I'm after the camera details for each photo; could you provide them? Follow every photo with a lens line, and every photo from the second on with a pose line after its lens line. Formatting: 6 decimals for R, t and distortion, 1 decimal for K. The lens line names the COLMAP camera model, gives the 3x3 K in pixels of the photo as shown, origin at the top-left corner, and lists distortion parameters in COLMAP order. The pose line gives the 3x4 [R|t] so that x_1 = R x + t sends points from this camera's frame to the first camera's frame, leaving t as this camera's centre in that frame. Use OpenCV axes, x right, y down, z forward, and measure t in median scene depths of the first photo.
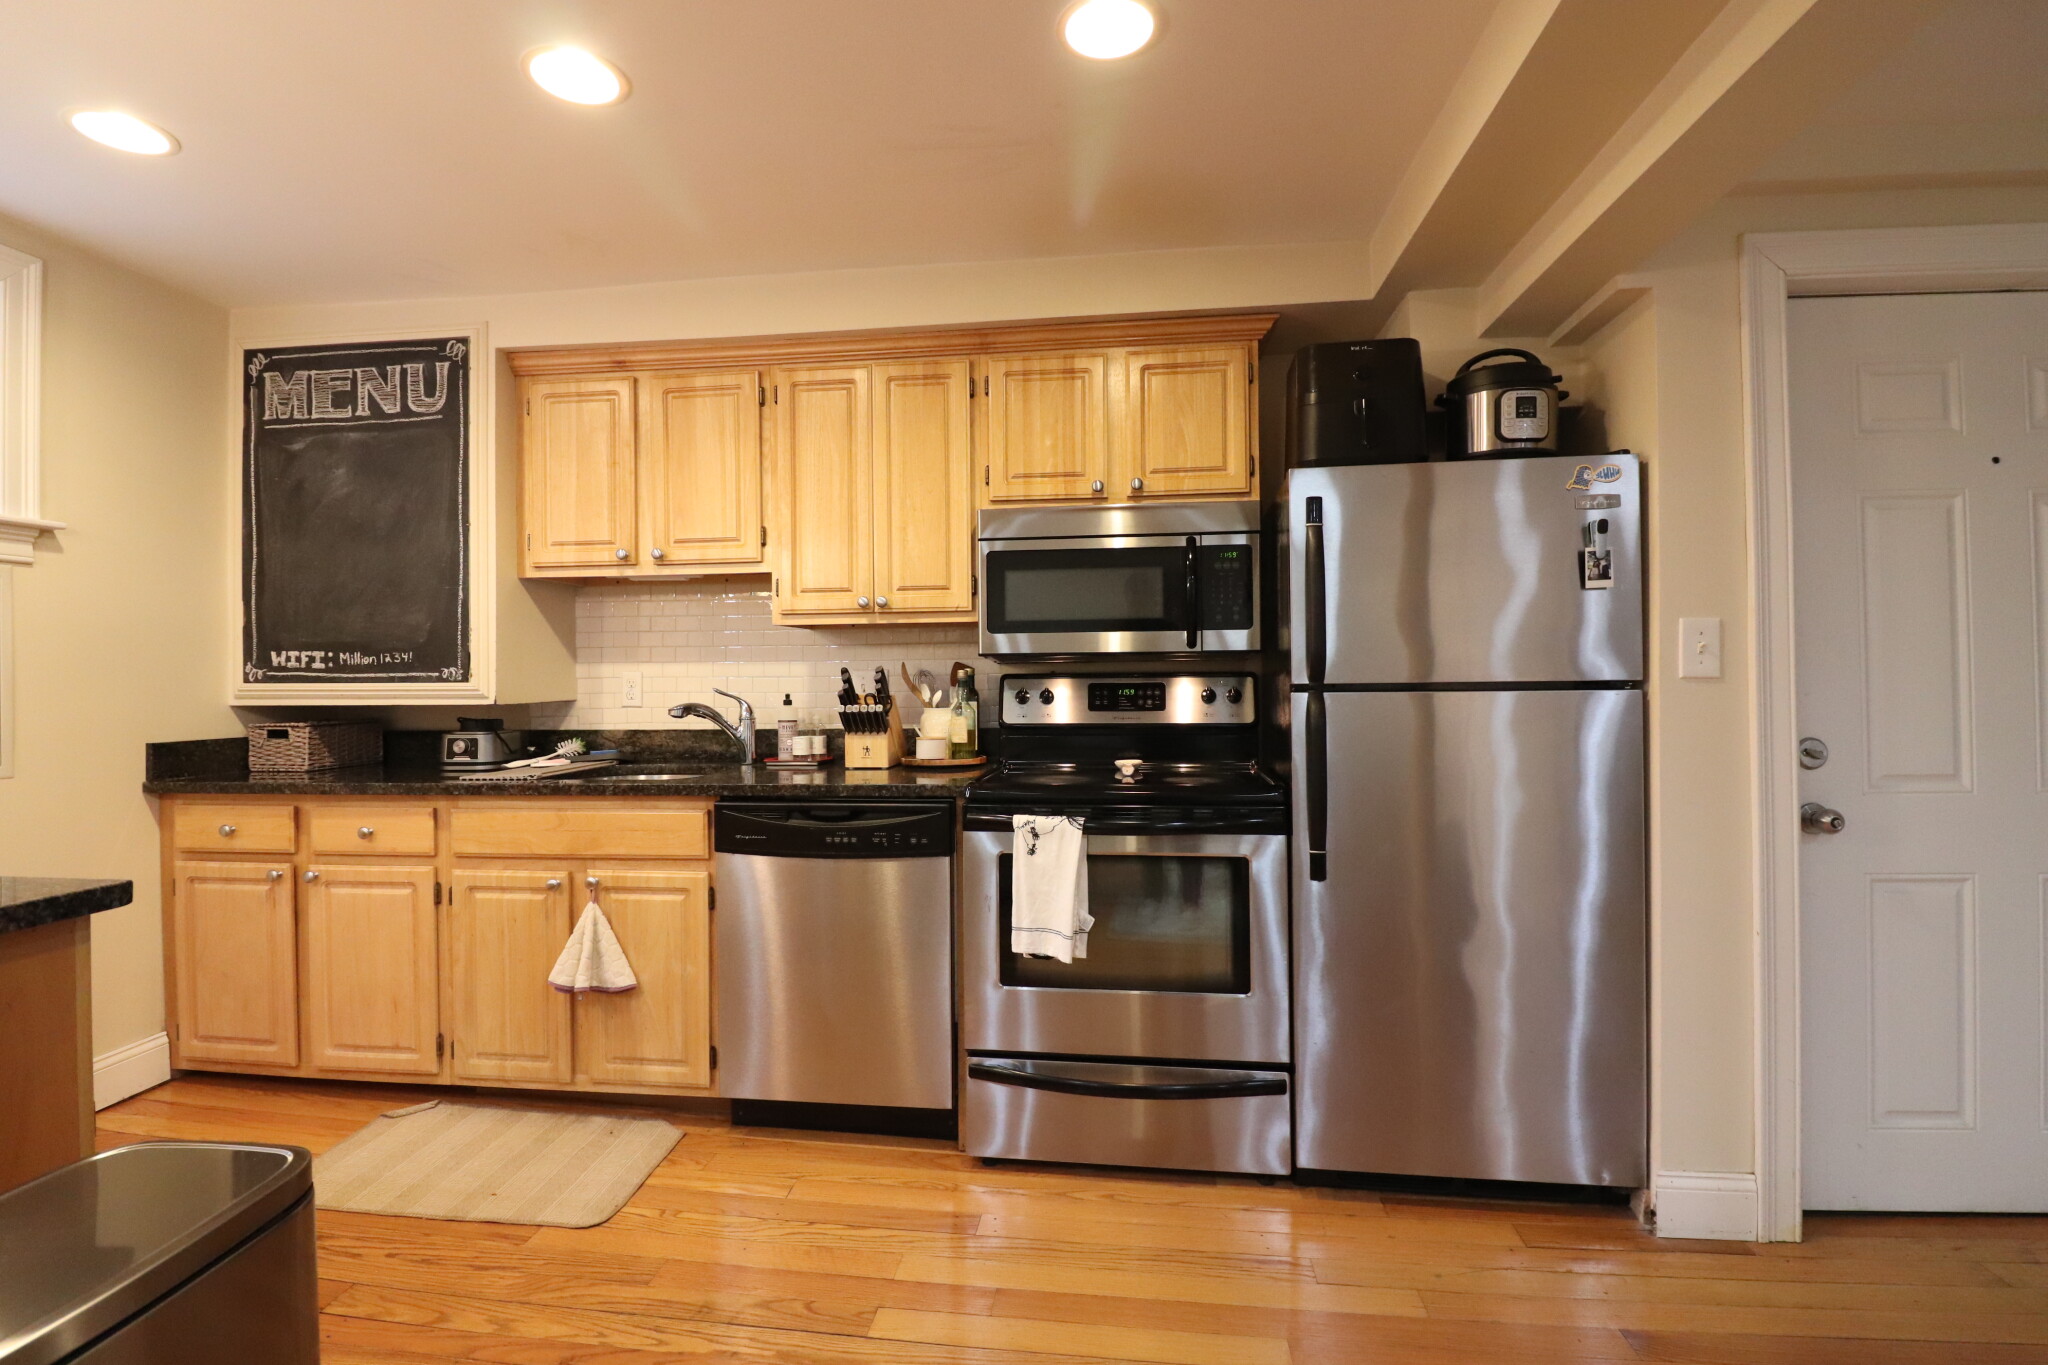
lens RADIAL K [[951.7, 0, 1020.5], [0, 951.7, 682.0], [0, 0, 1]] dist [-0.001437, -0.000630]
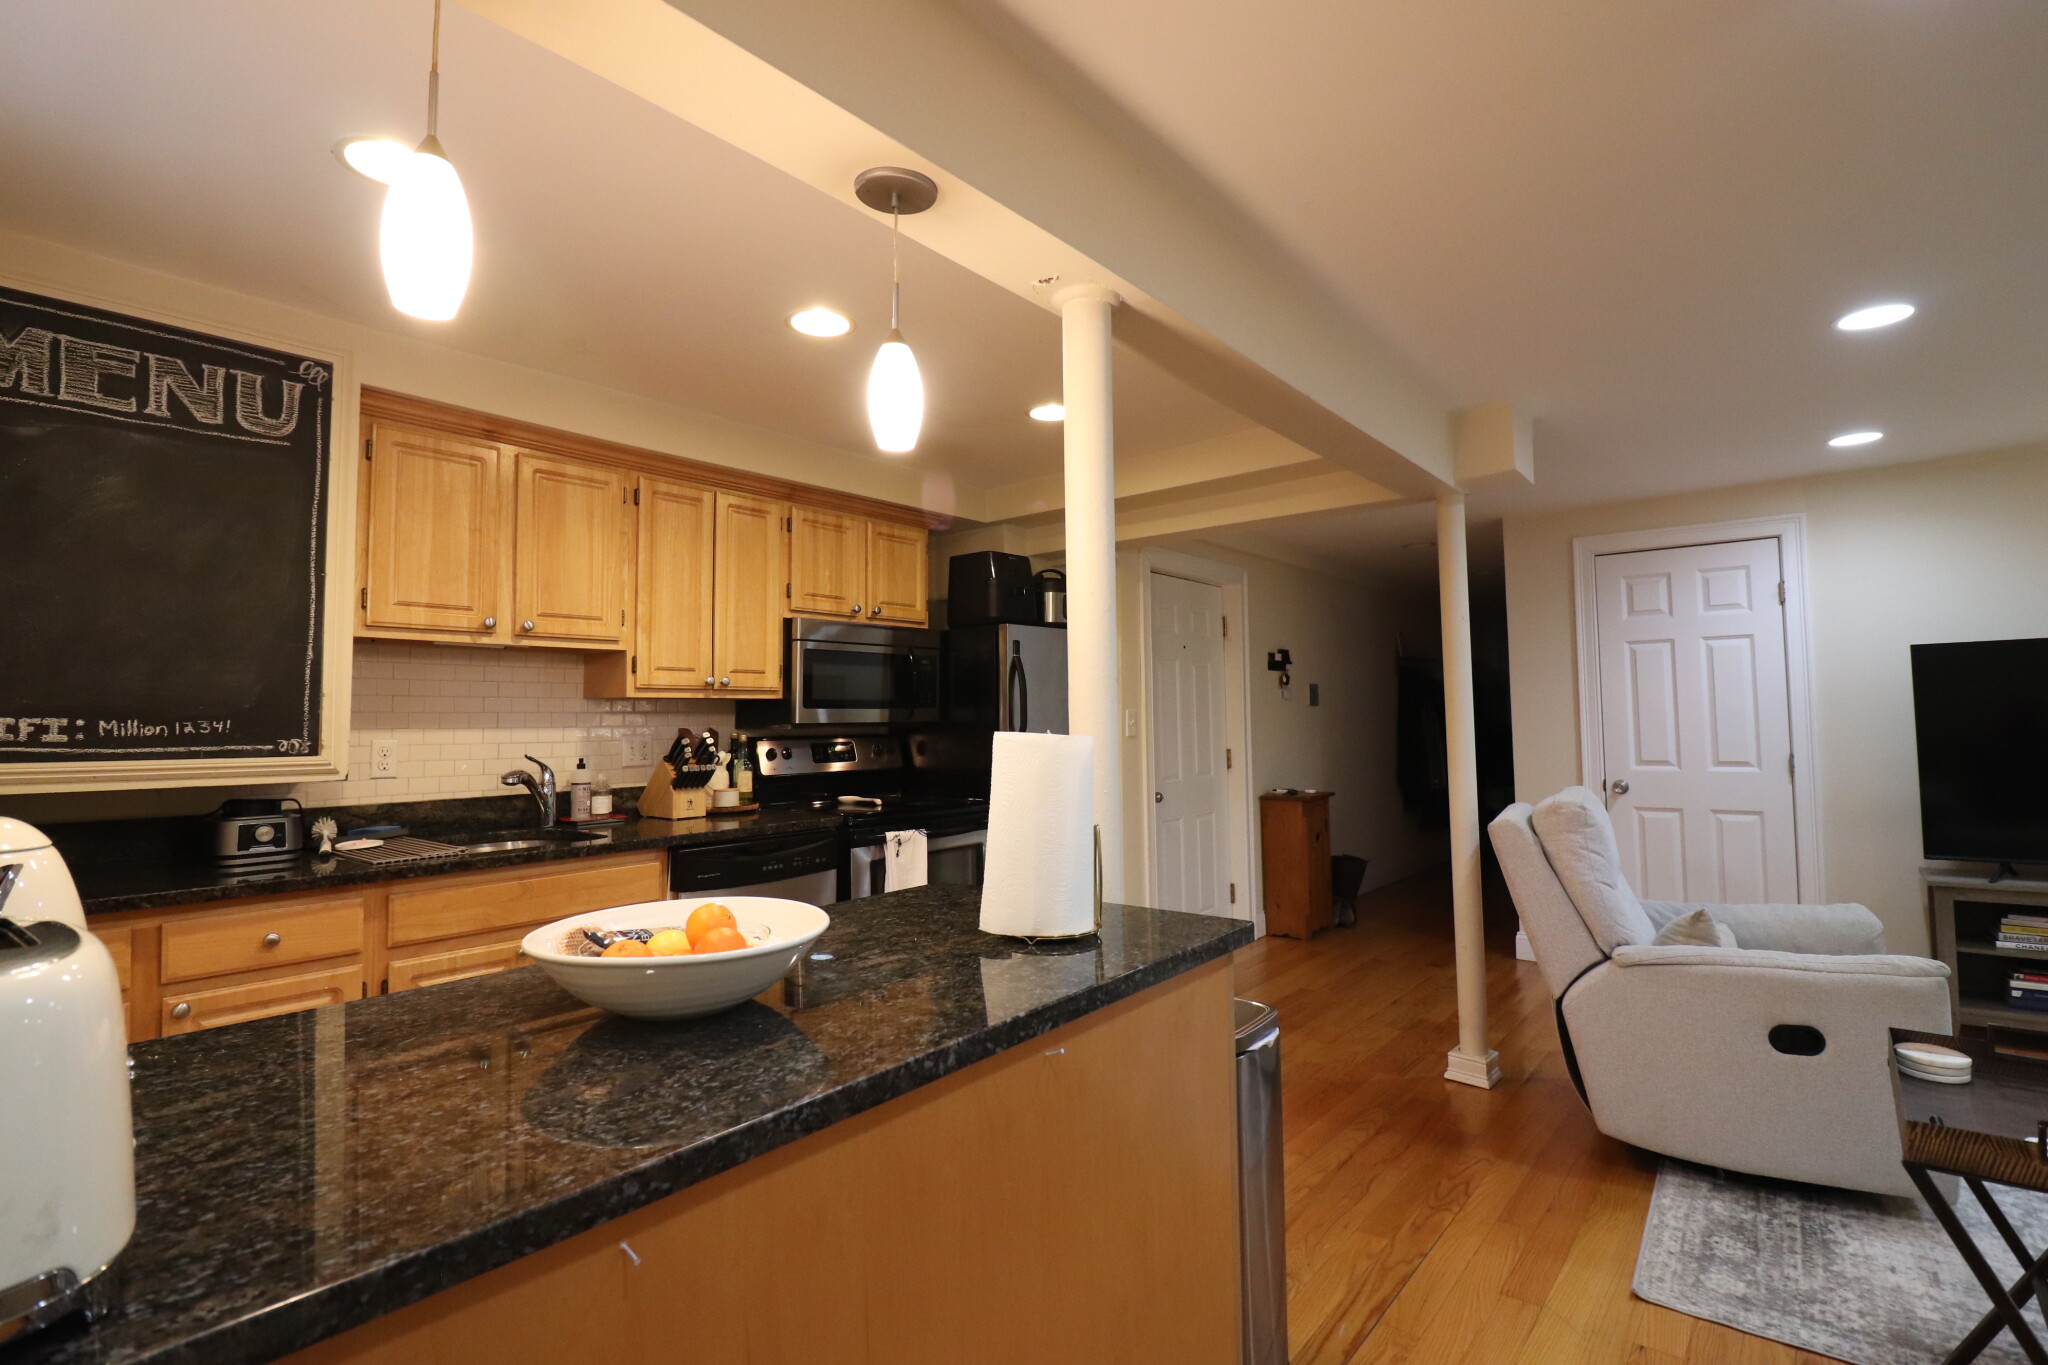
lens RADIAL K [[951.7, 0, 1027.0], [0, 951.7, 677.4], [0, 0, 1]] dist [-0.001437, -0.000630]
pose [[0.545484, 0.040394, 0.837147, -0.948058], [0.007544, 0.998561, -0.053098, -0.019538], [-0.838087, 0.035279, 0.544395, -0.012303]]
